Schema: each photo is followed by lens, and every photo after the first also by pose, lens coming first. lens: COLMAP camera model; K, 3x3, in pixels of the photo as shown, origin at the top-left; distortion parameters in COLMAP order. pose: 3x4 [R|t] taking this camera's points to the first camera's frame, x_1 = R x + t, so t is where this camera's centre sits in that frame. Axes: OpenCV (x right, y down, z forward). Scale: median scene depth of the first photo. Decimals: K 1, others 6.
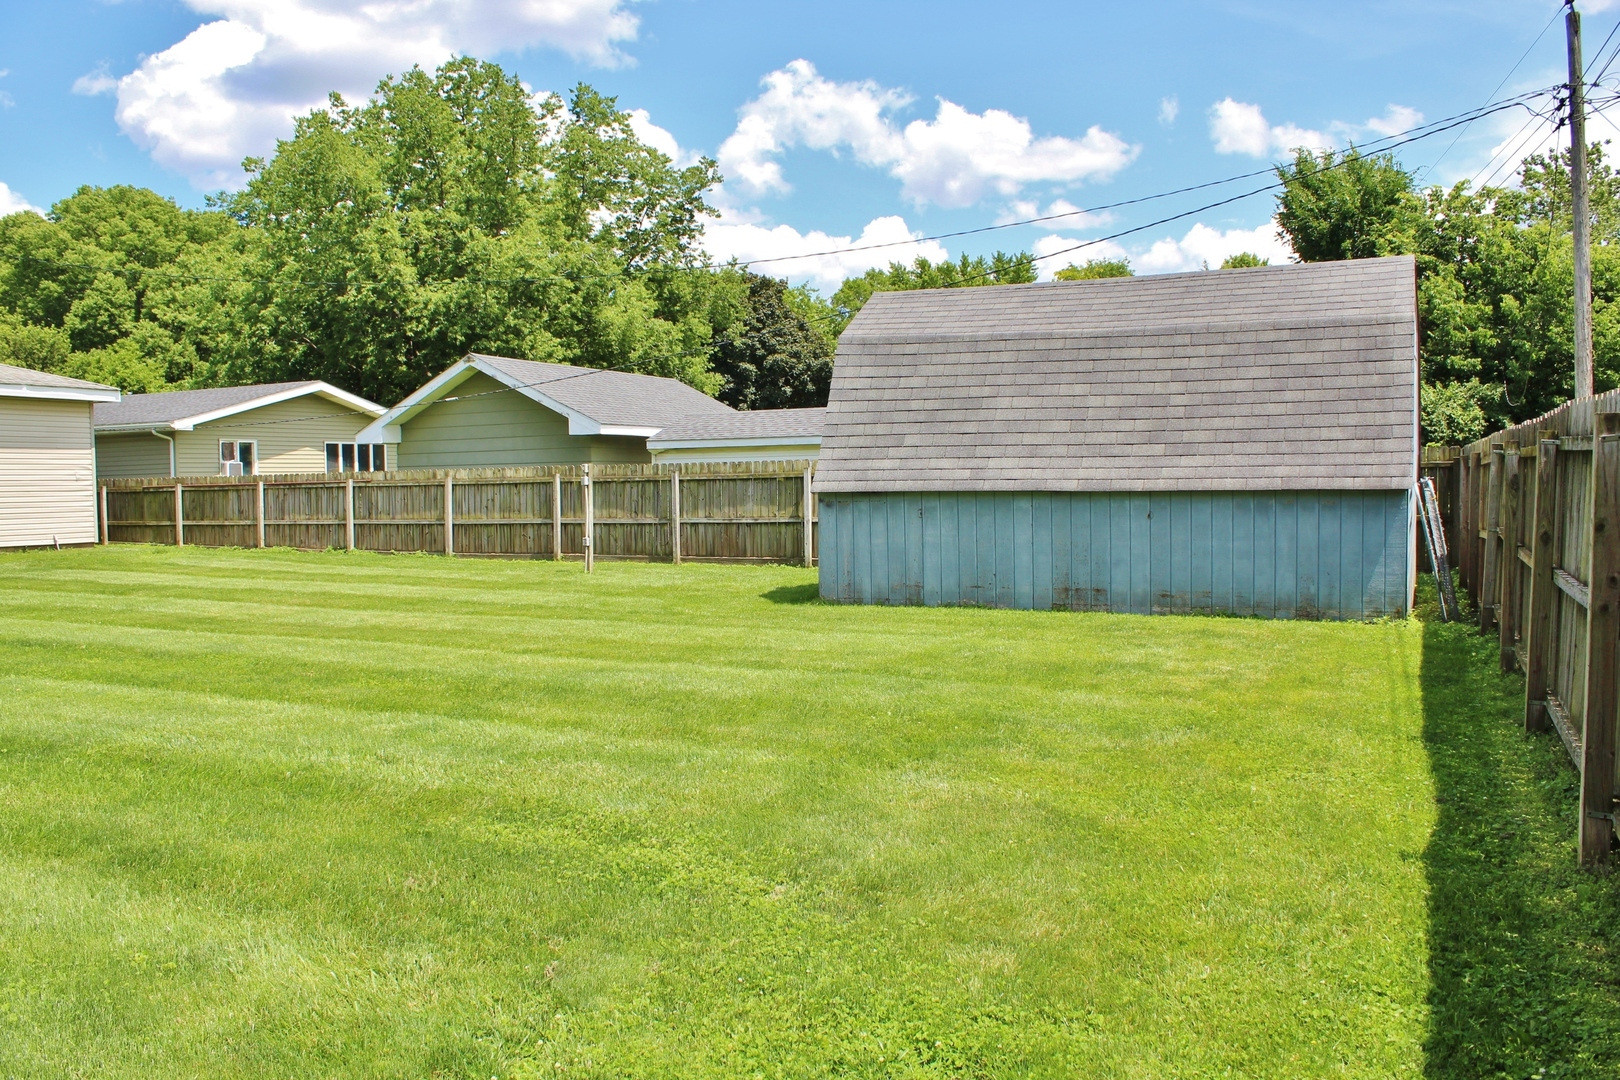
lens RADIAL K [[1368.7, 0, 801.7], [0, 1368.7, 543.5], [0, 0, 1]] dist [-0.163101, 0.149377]
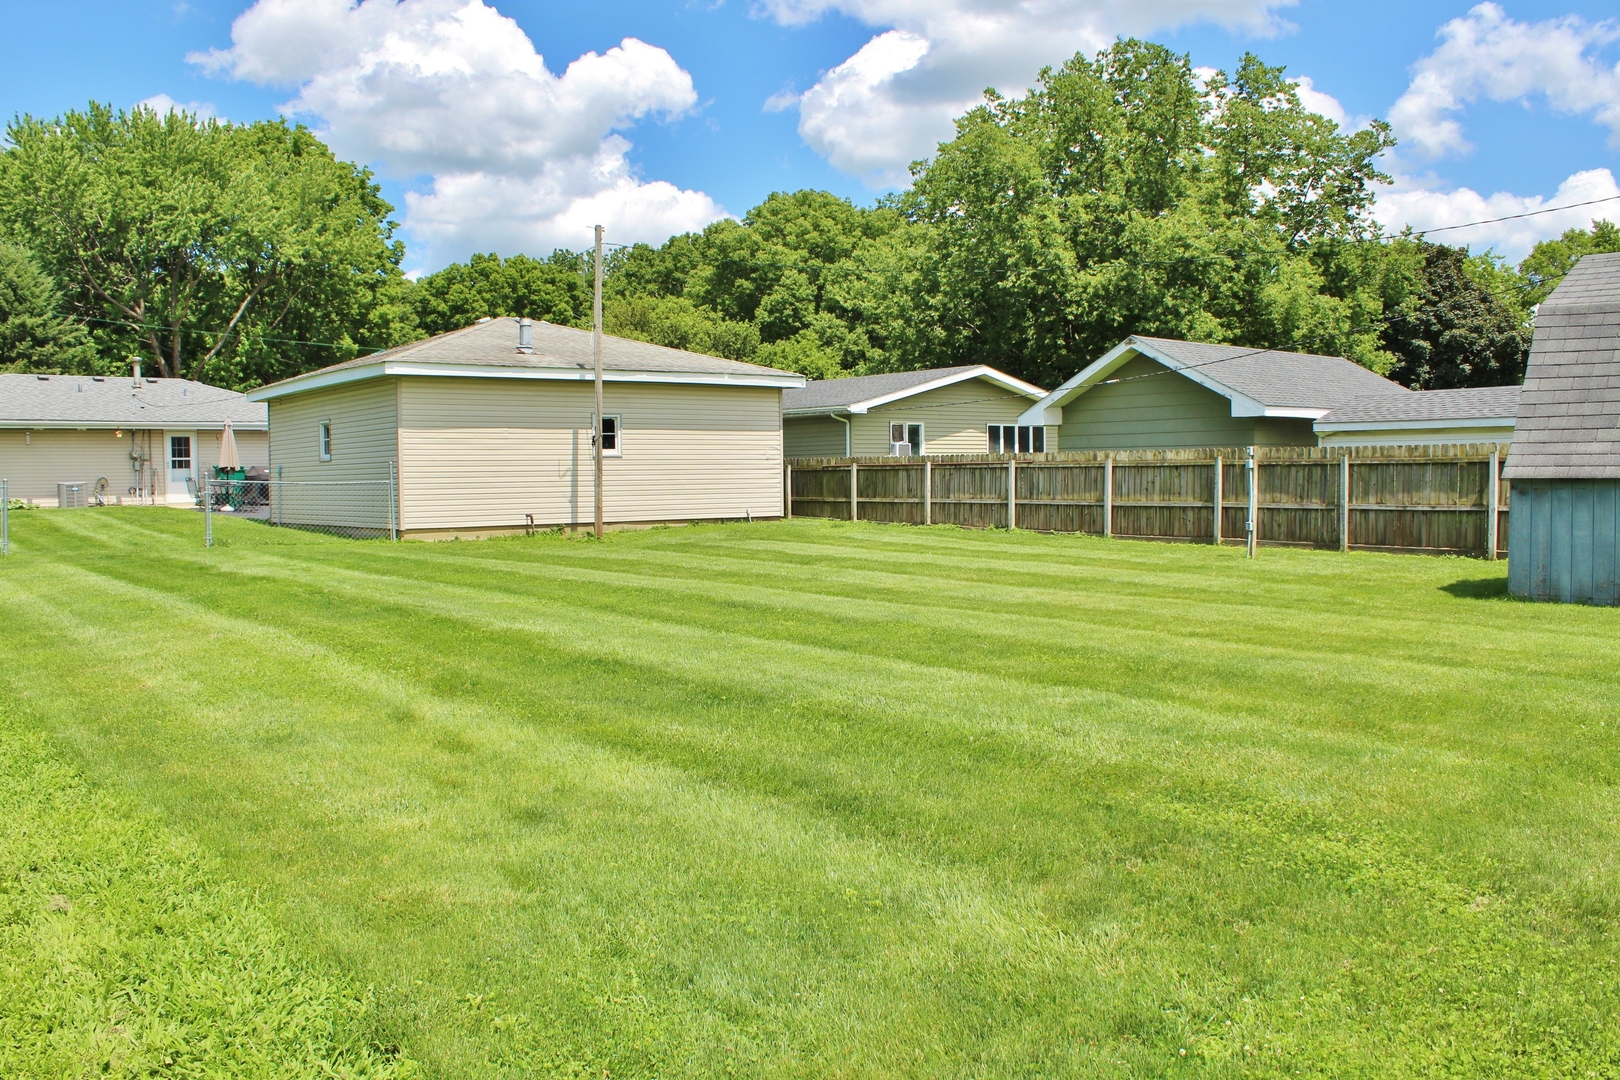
lens RADIAL K [[1368.7, 0, 801.7], [0, 1368.7, 543.5], [0, 0, 1]] dist [-0.163101, 0.149377]
pose [[0.891209, 0.028952, -0.452668, -0.005856], [-0.023108, 0.999563, 0.018435, 0.000572], [0.453004, -0.005969, 0.891489, -0.004076]]
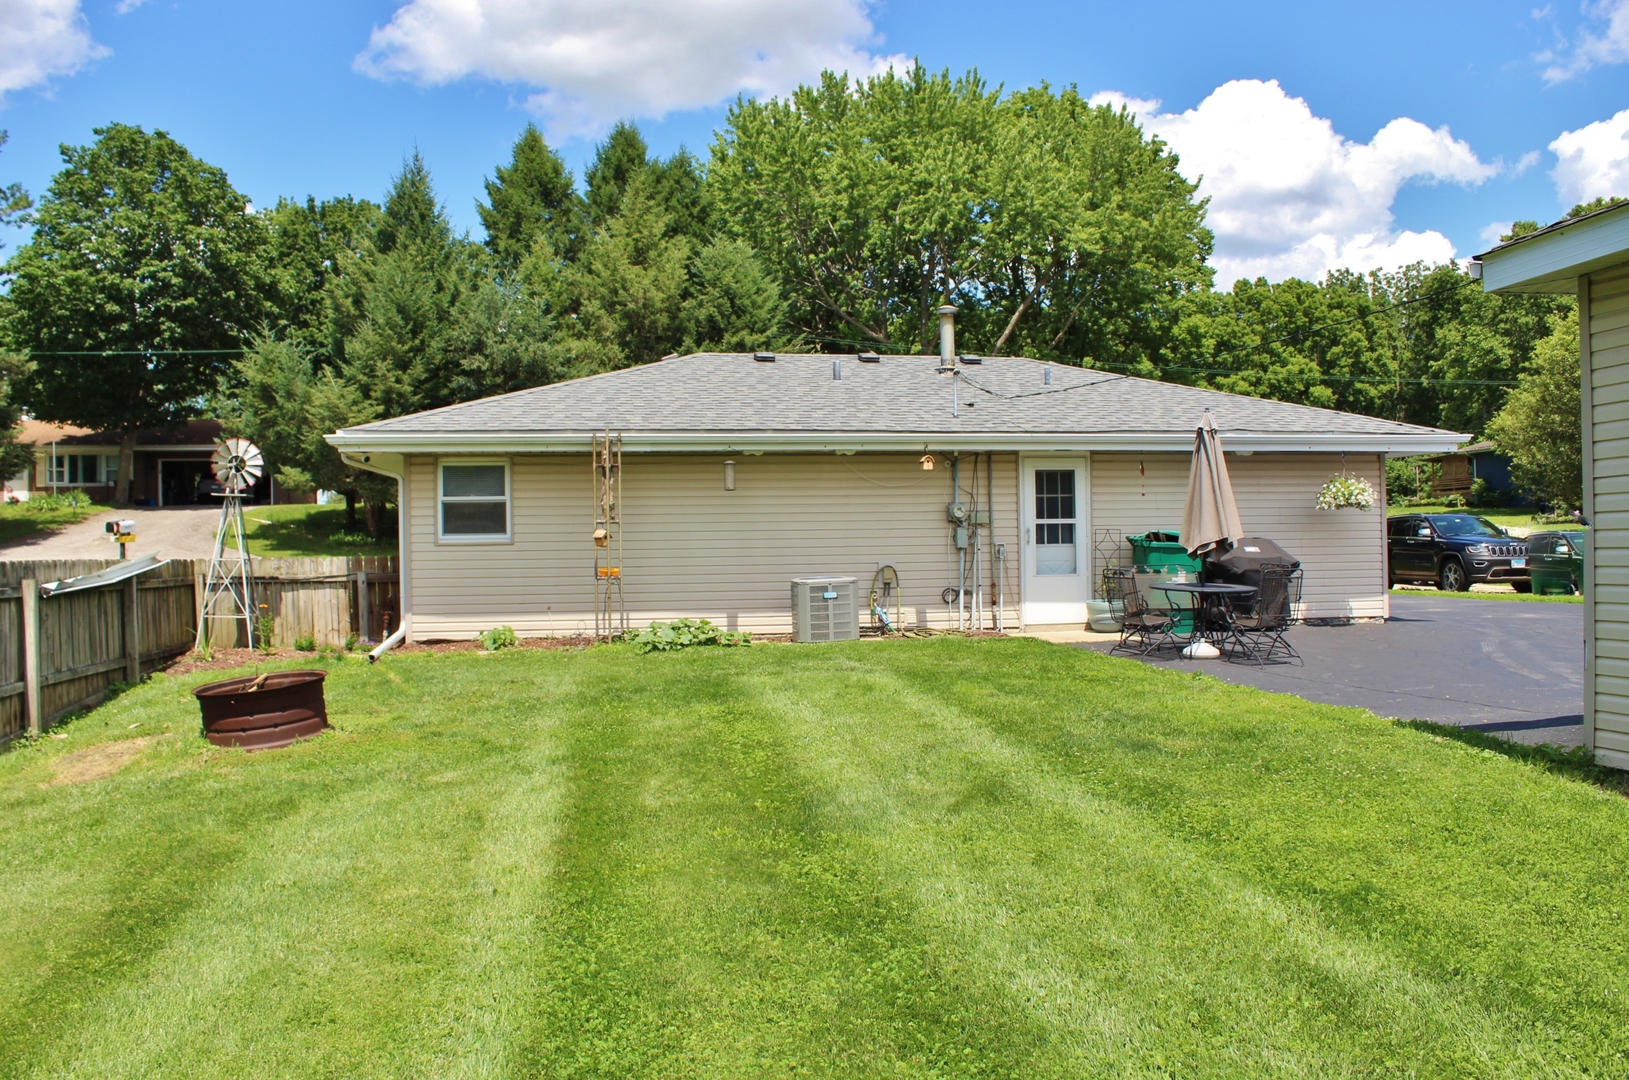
lens RADIAL K [[1376.3, 0, 806.1], [0, 1376.3, 543.5], [0, 0, 1]] dist [-0.163101, 0.149377]
pose [[0.571799, 0.001362, -0.820392, -0.311071], [-0.030077, 0.999361, -0.019304, -0.008427], [0.819842, 0.035713, 0.571475, 0.195349]]
